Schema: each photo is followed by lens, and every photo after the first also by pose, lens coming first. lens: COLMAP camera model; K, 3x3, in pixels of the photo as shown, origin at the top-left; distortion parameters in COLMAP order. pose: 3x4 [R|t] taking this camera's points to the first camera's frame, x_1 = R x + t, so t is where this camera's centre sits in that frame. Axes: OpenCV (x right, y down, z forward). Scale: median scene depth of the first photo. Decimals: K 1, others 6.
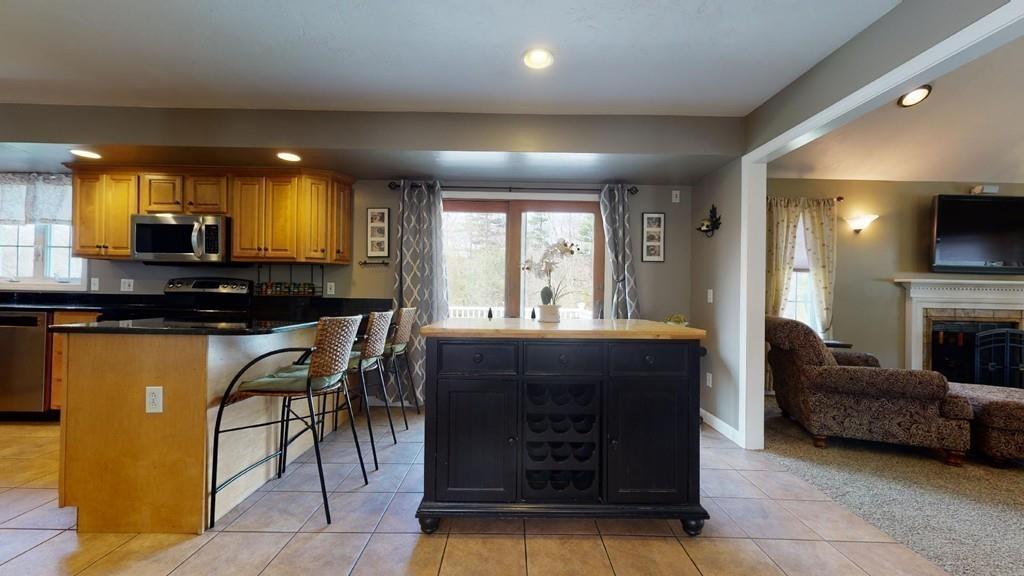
lens RADIAL K [[374.8, 0, 512.3], [0, 374.8, 289.6], [0, 0, 1]] dist [-0.000624, 0.000124]
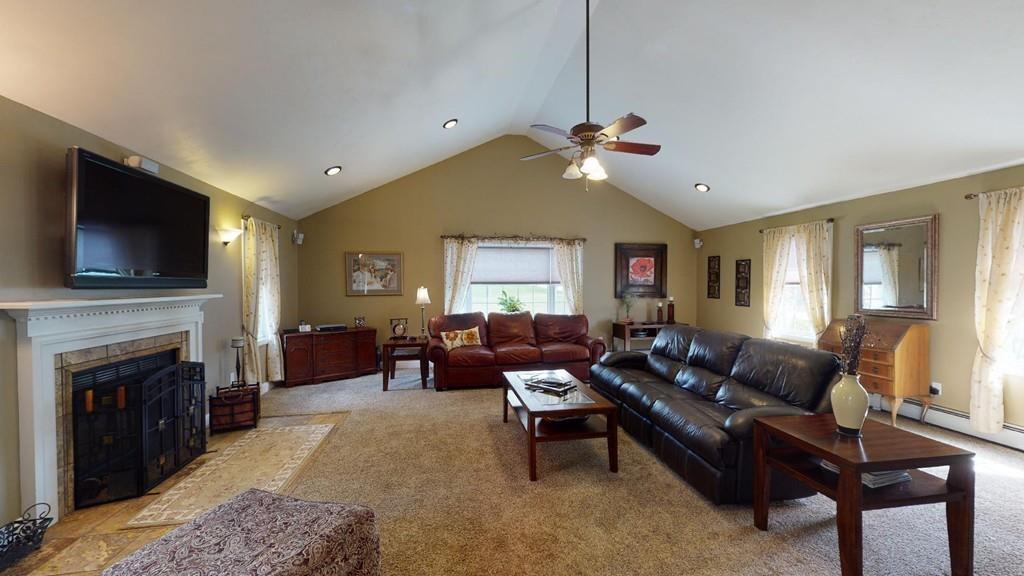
lens RADIAL K [[374.8, 0, 512.3], [0, 374.8, 289.6], [0, 0, 1]] dist [-0.000624, 0.000124]
pose [[-0.173684, -0.032682, 0.984259, 0.540865], [-0.007484, 0.999464, 0.031866, -0.076542], [-0.984773, -0.001831, -0.173835, 0.529005]]
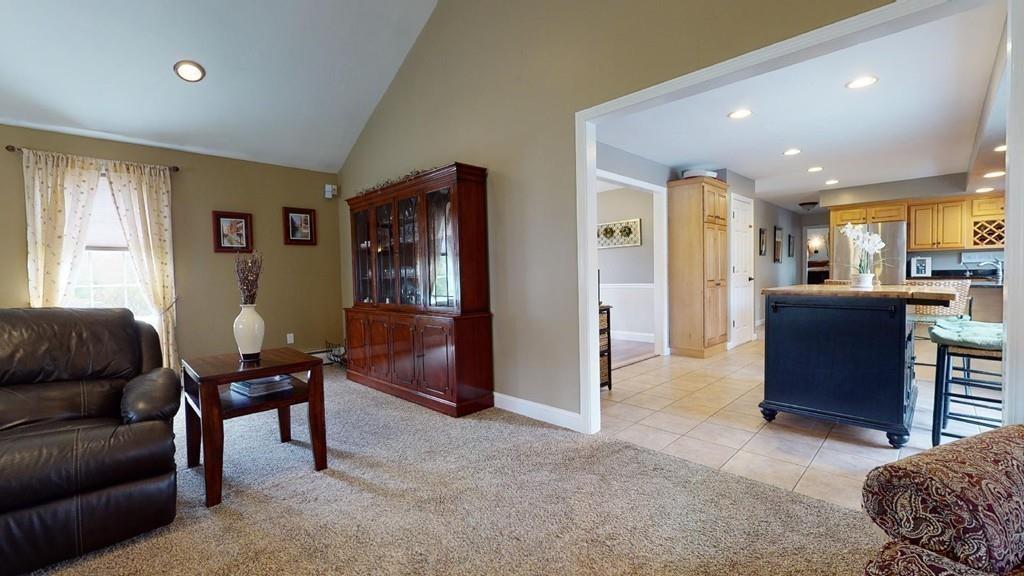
lens RADIAL K [[424.0, 0, 512.1], [0, 424.0, 292.0], [0, 0, 1]] dist [-0.000278, -0.000046]
pose [[-0.714603, 0.025194, -0.699077, 1.168552], [0.012795, 0.999655, 0.022947, 0.031431], [0.699413, 0.007453, -0.714679, 0.717397]]
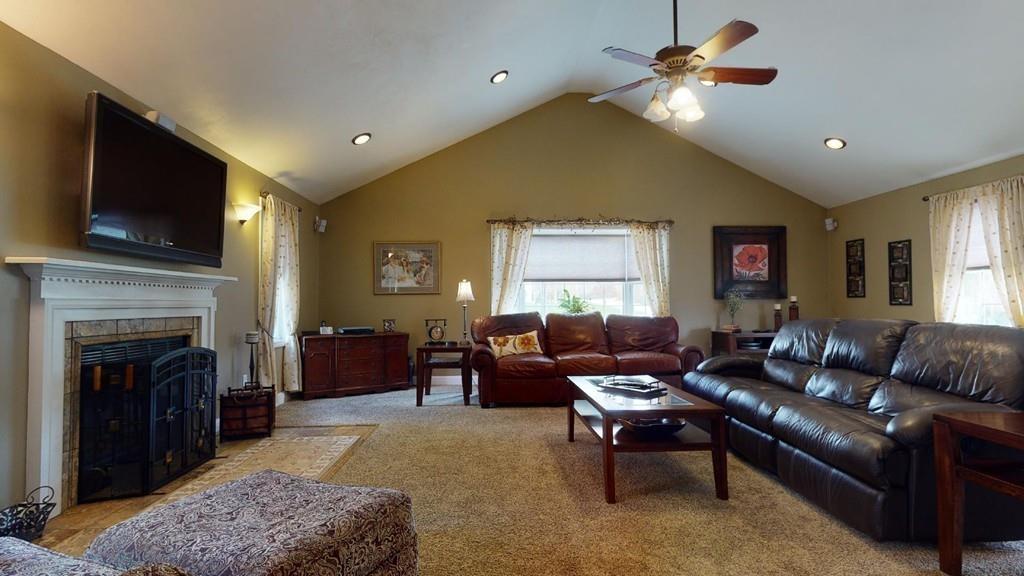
lens RADIAL K [[474.0, 0, 512.7], [0, 474.0, 289.6], [0, 0, 1]] dist [-0.000802, 0.000182]
pose [[-0.046815, 0.013013, 0.998819, 0.547868], [-0.002430, 0.999911, -0.013141, 0.017748], [-0.998901, -0.003042, -0.046779, 0.539287]]
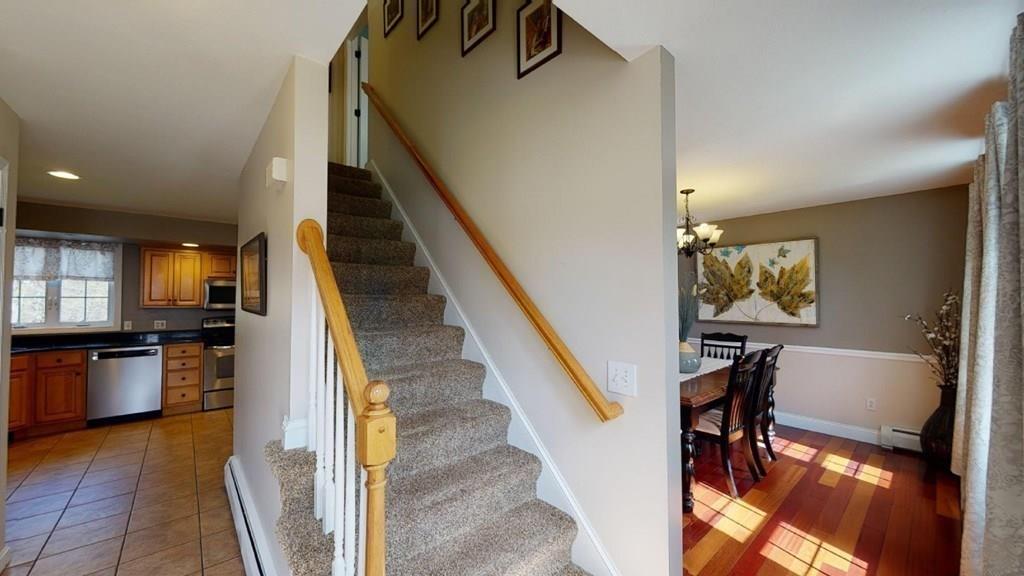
lens RADIAL K [[374.8, 0, 512.3], [0, 374.8, 289.6], [0, 0, 1]] dist [-0.000624, 0.000124]
pose [[0.752980, -0.002793, 0.658038, -0.957770], [0.011599, 0.999892, -0.009029, -0.115064], [-0.657942, 0.014431, 0.752931, -0.930956]]
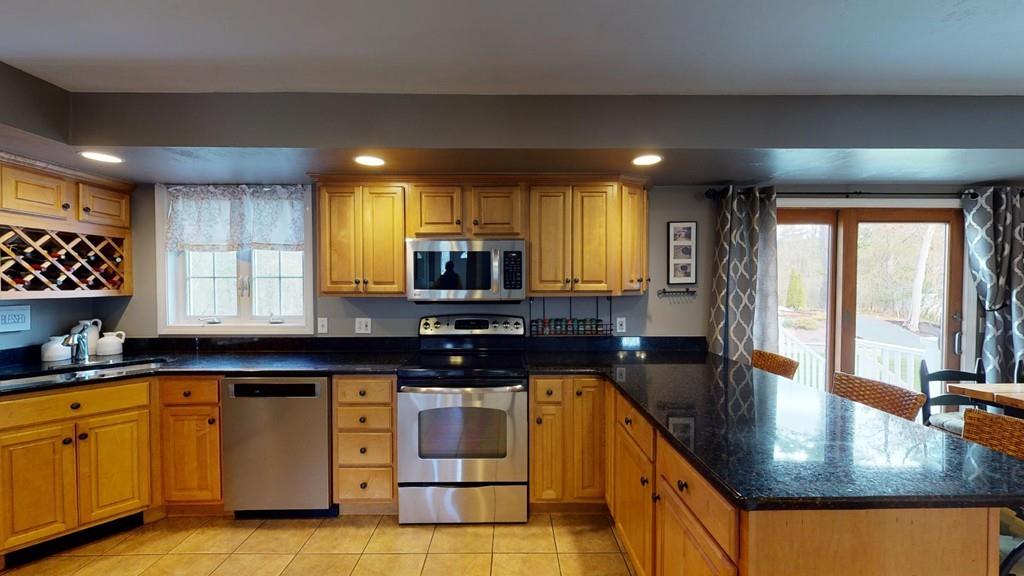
lens RADIAL K [[374.8, 0, 512.3], [0, 374.8, 289.6], [0, 0, 1]] dist [-0.000624, 0.000124]
pose [[0.999817, -0.018818, 0.003564, -0.716158], [0.018717, 0.999475, 0.026464, -0.102549], [-0.004060, -0.026392, 0.999643, 0.212416]]
